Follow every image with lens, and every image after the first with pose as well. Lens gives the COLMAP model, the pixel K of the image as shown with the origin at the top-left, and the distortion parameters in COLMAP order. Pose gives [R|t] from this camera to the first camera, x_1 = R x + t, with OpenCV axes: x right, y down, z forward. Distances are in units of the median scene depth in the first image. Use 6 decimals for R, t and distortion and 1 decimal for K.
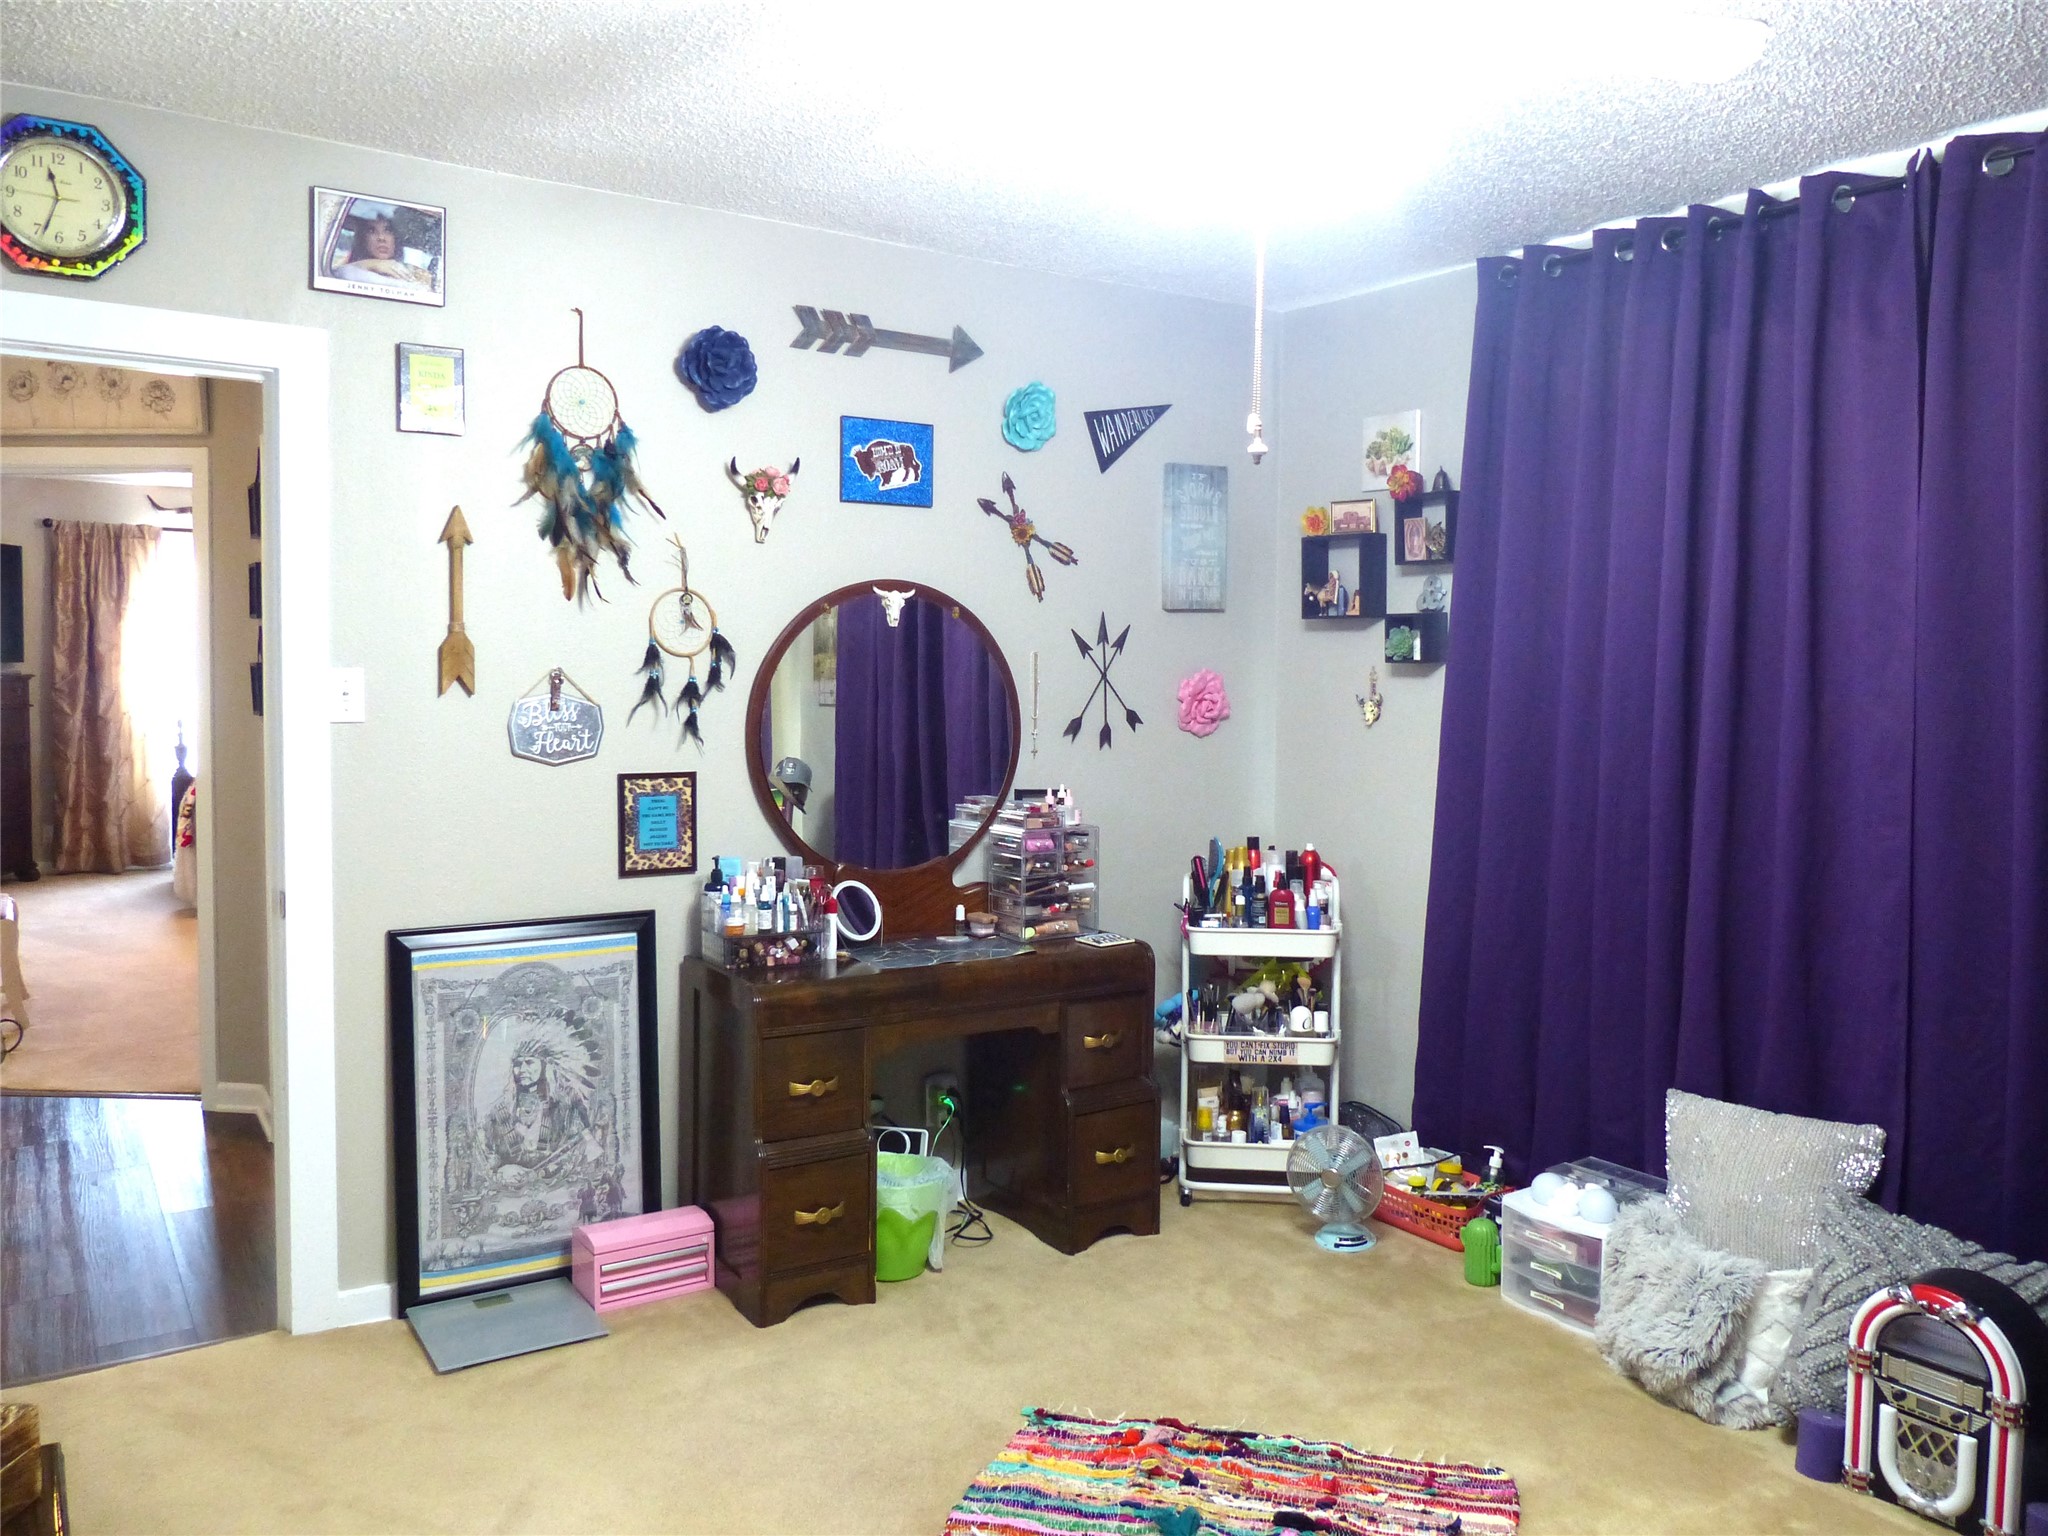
lens RADIAL K [[1547.8, 0, 1038.9], [0, 1547.8, 767.2], [0, 0, 1]] dist [-0.027281, 0.024330]
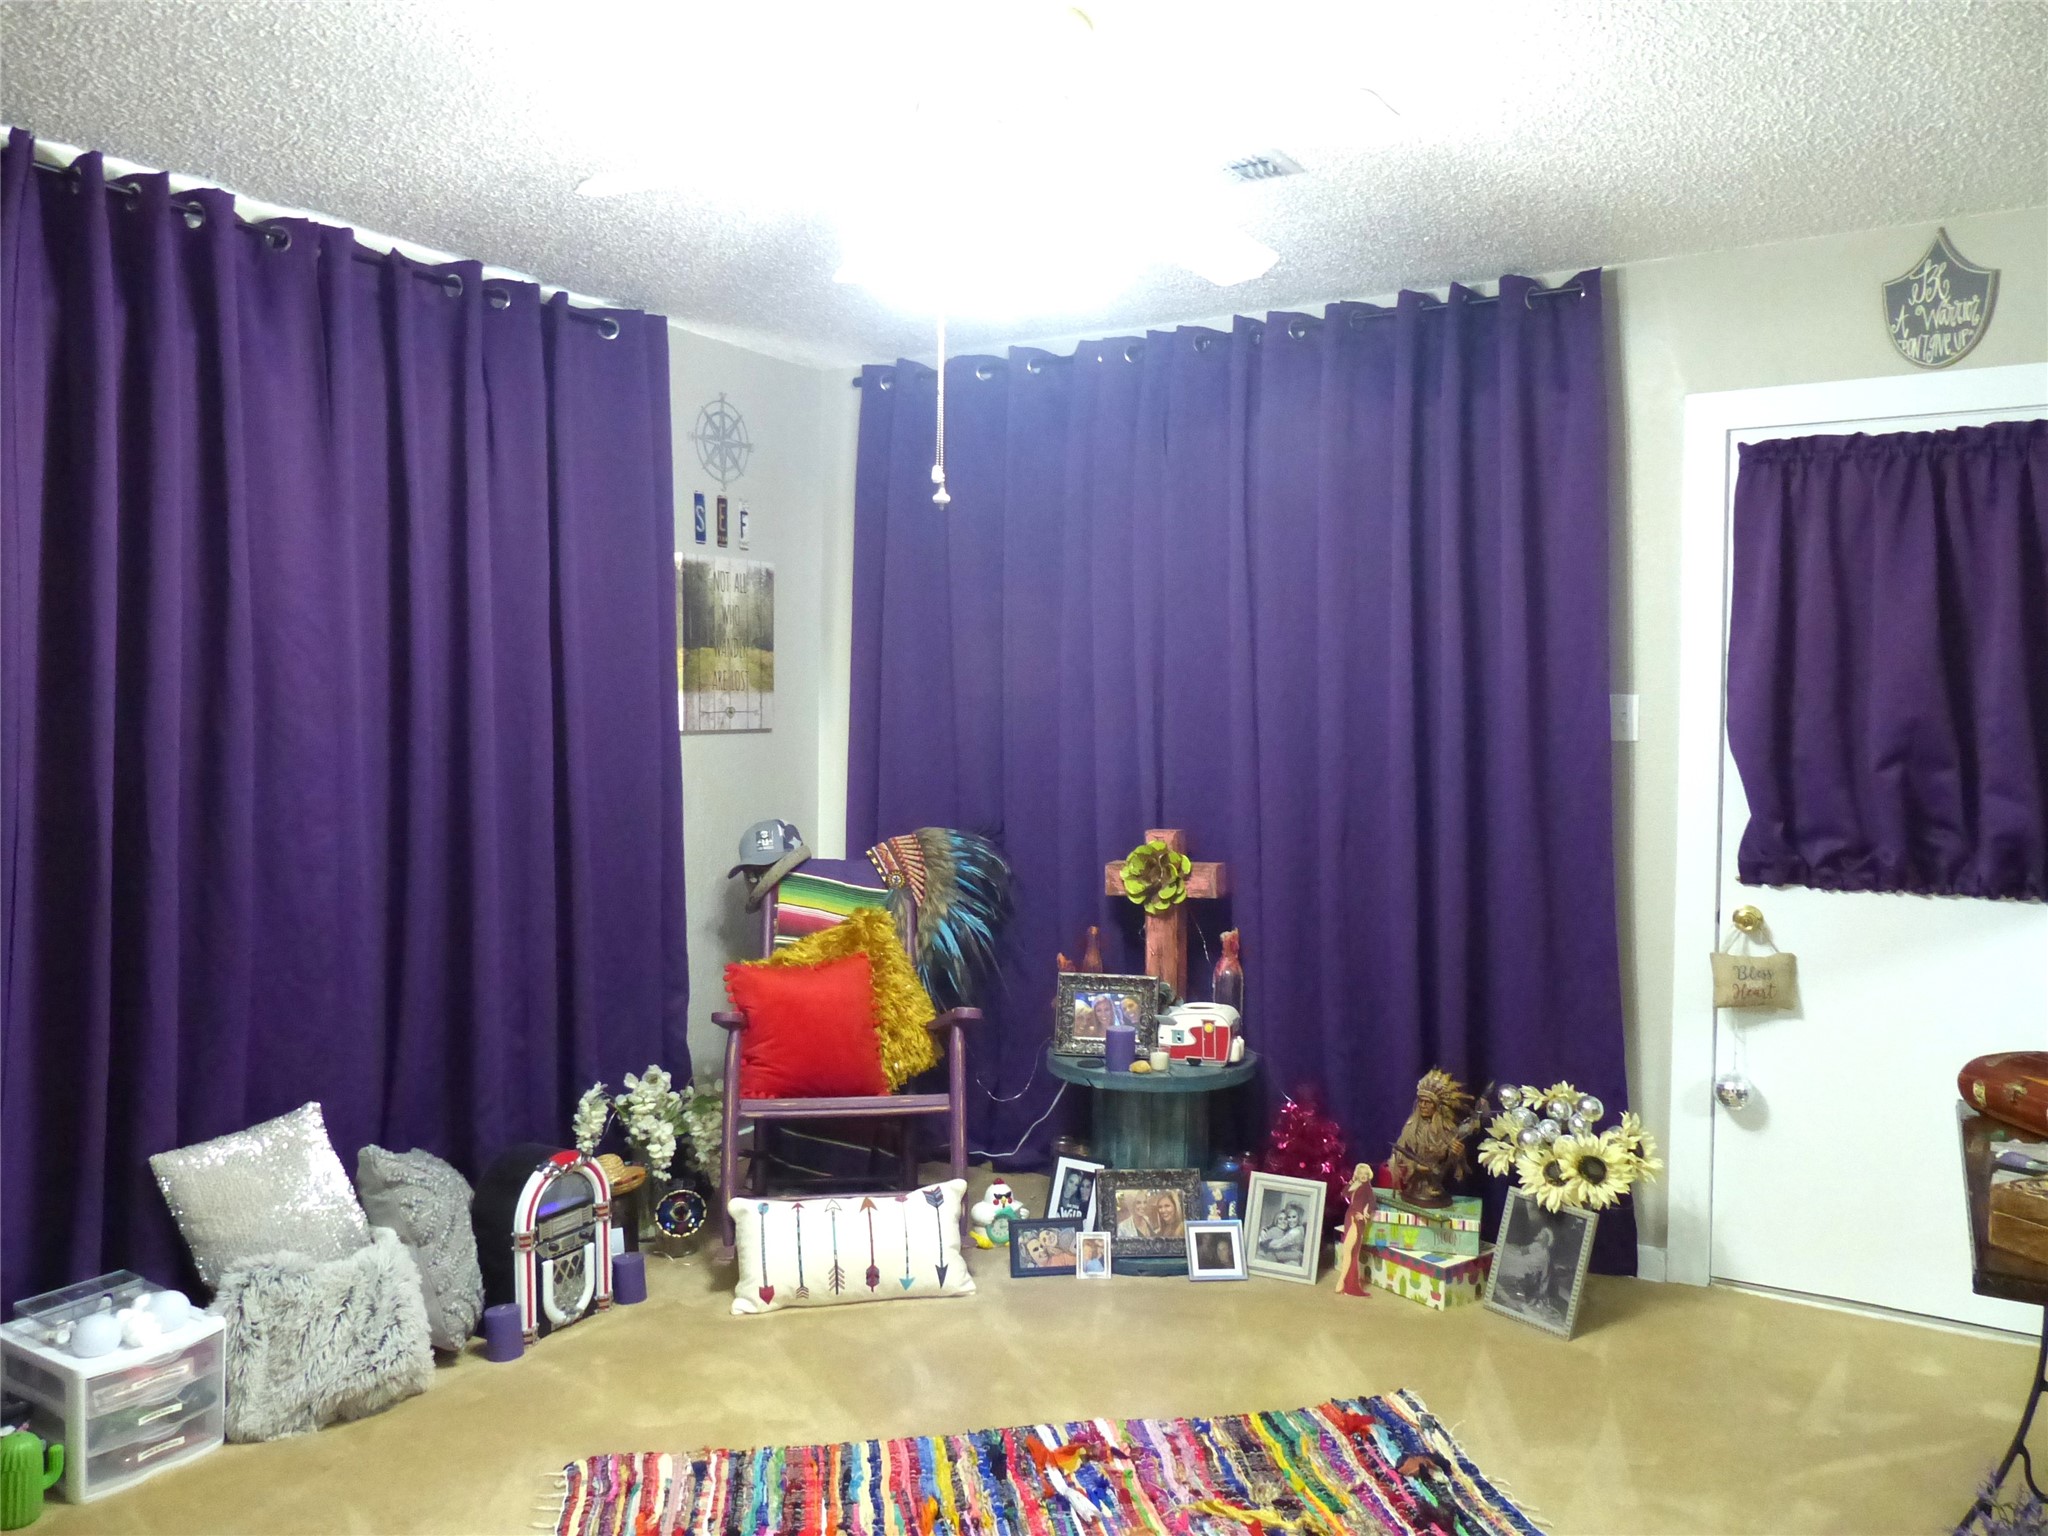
lens RADIAL K [[1547.8, 0, 1020.2], [0, 1547.8, 780.7], [0, 0, 1]] dist [-0.027281, 0.024330]
pose [[-0.423483, -0.067831, 0.903361, -0.737359], [0.046118, 0.994286, 0.096277, -0.084259], [-0.904729, 0.082433, -0.417935, 1.142405]]
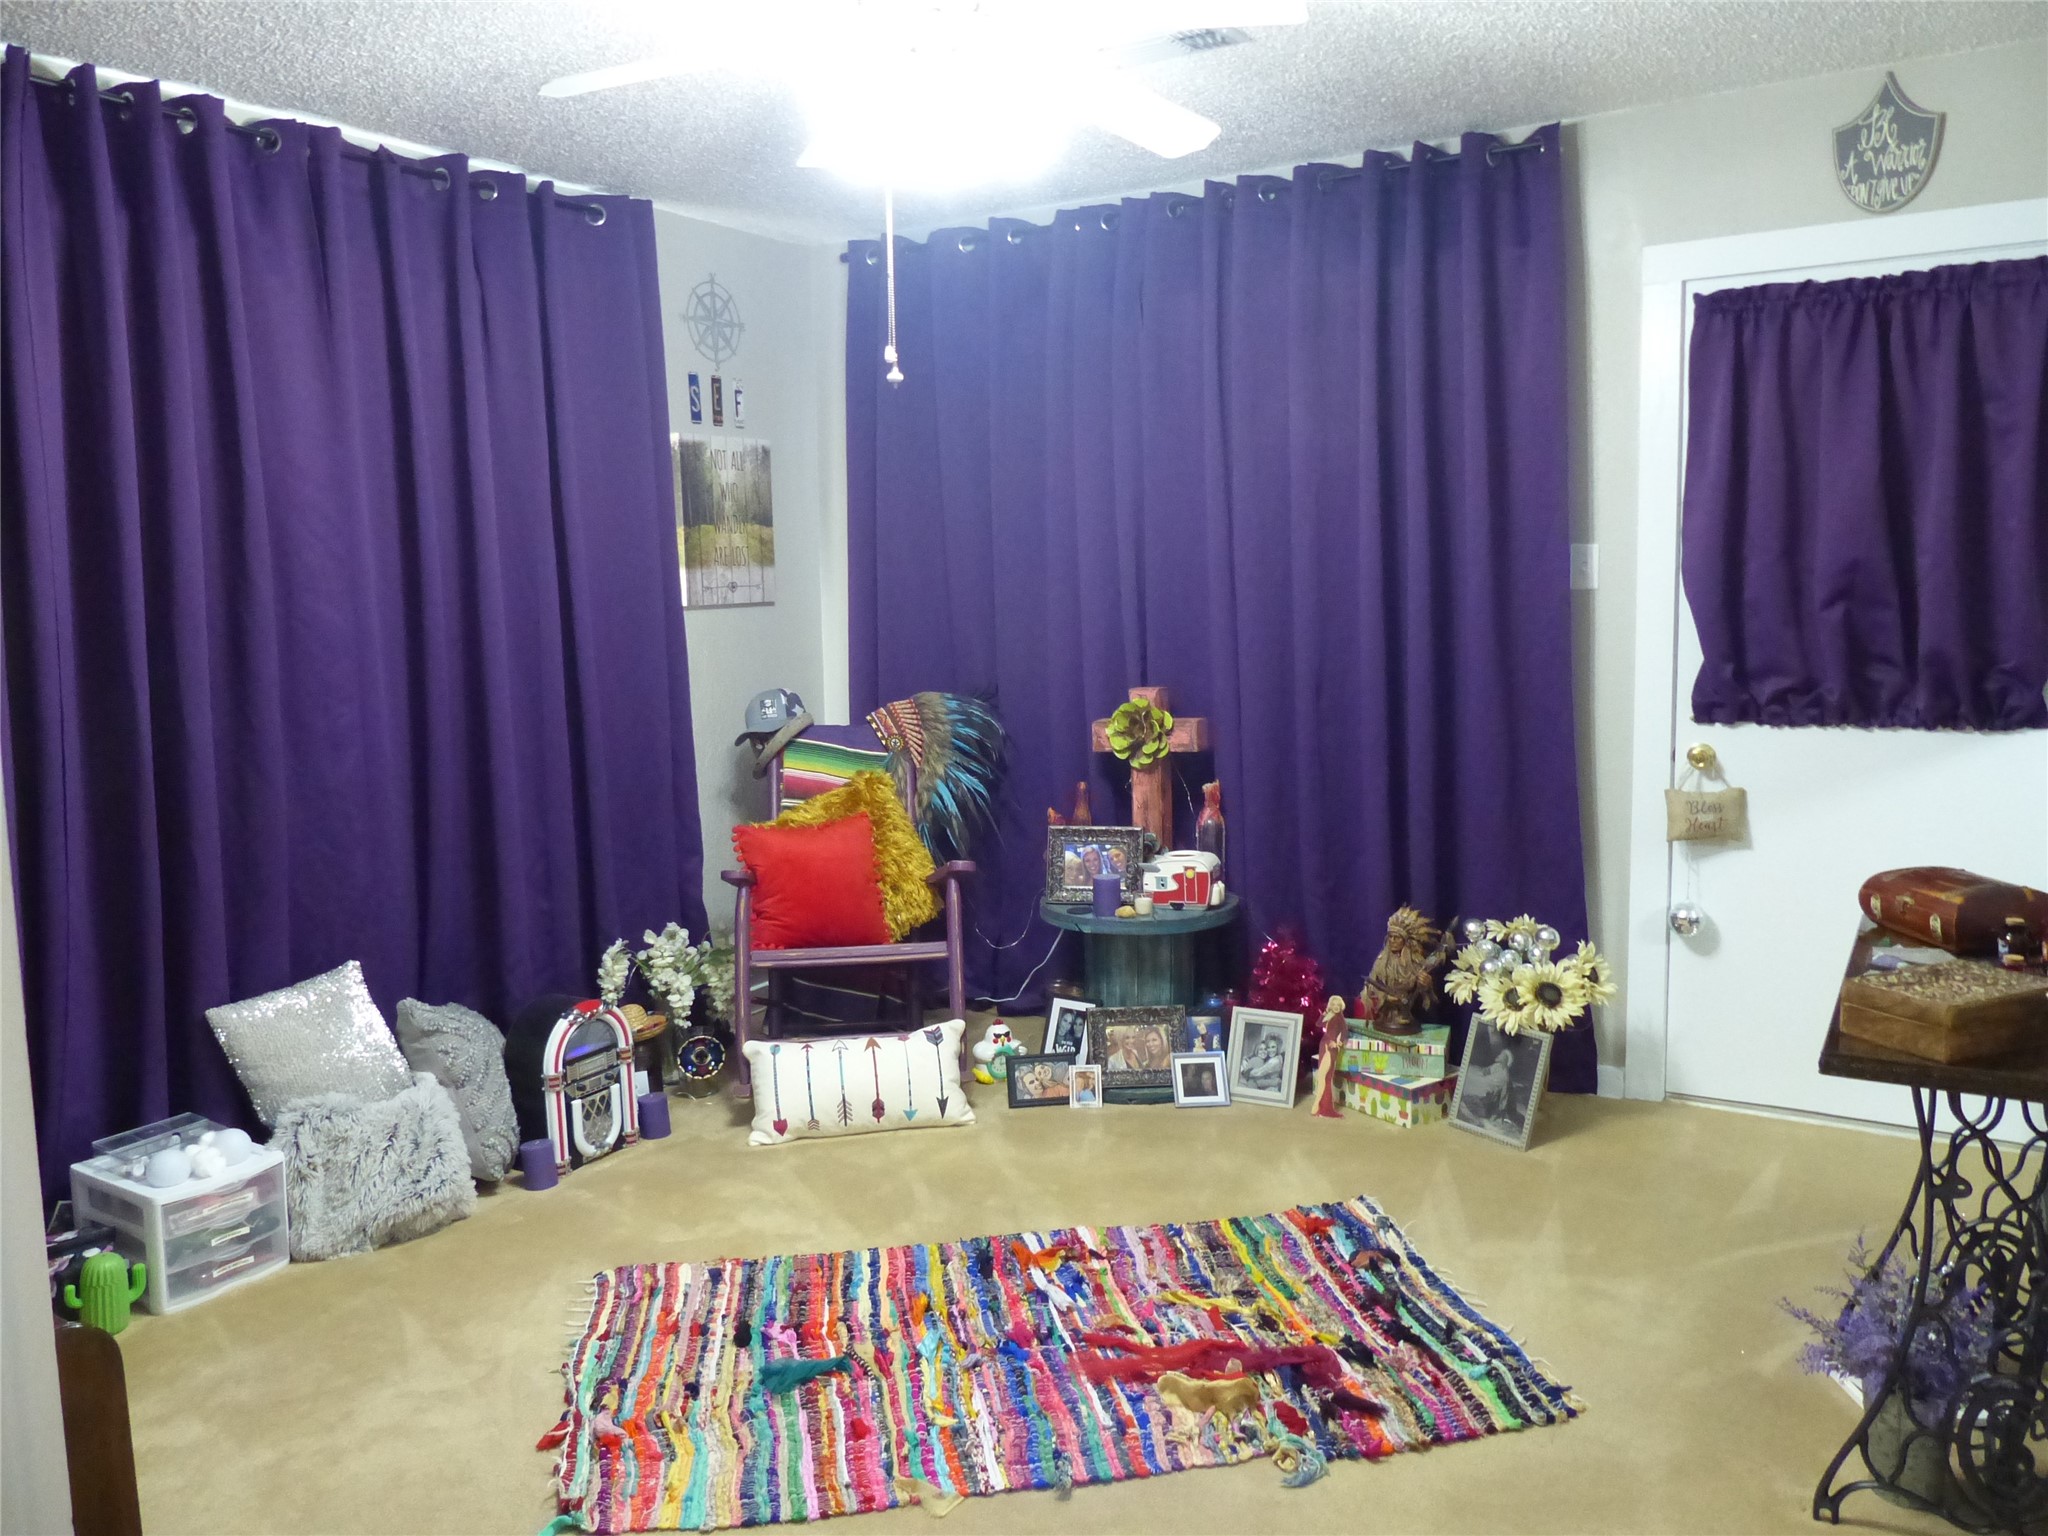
lens RADIAL K [[1547.8, 0, 1026.7], [0, 1547.8, 770.9], [0, 0, 1]] dist [-0.027281, 0.024330]
pose [[-0.408827, -0.126543, 0.903796, -0.825617], [0.075961, 0.982185, 0.171879, -0.081511], [-0.909445, 0.138922, -0.391932, 1.129701]]
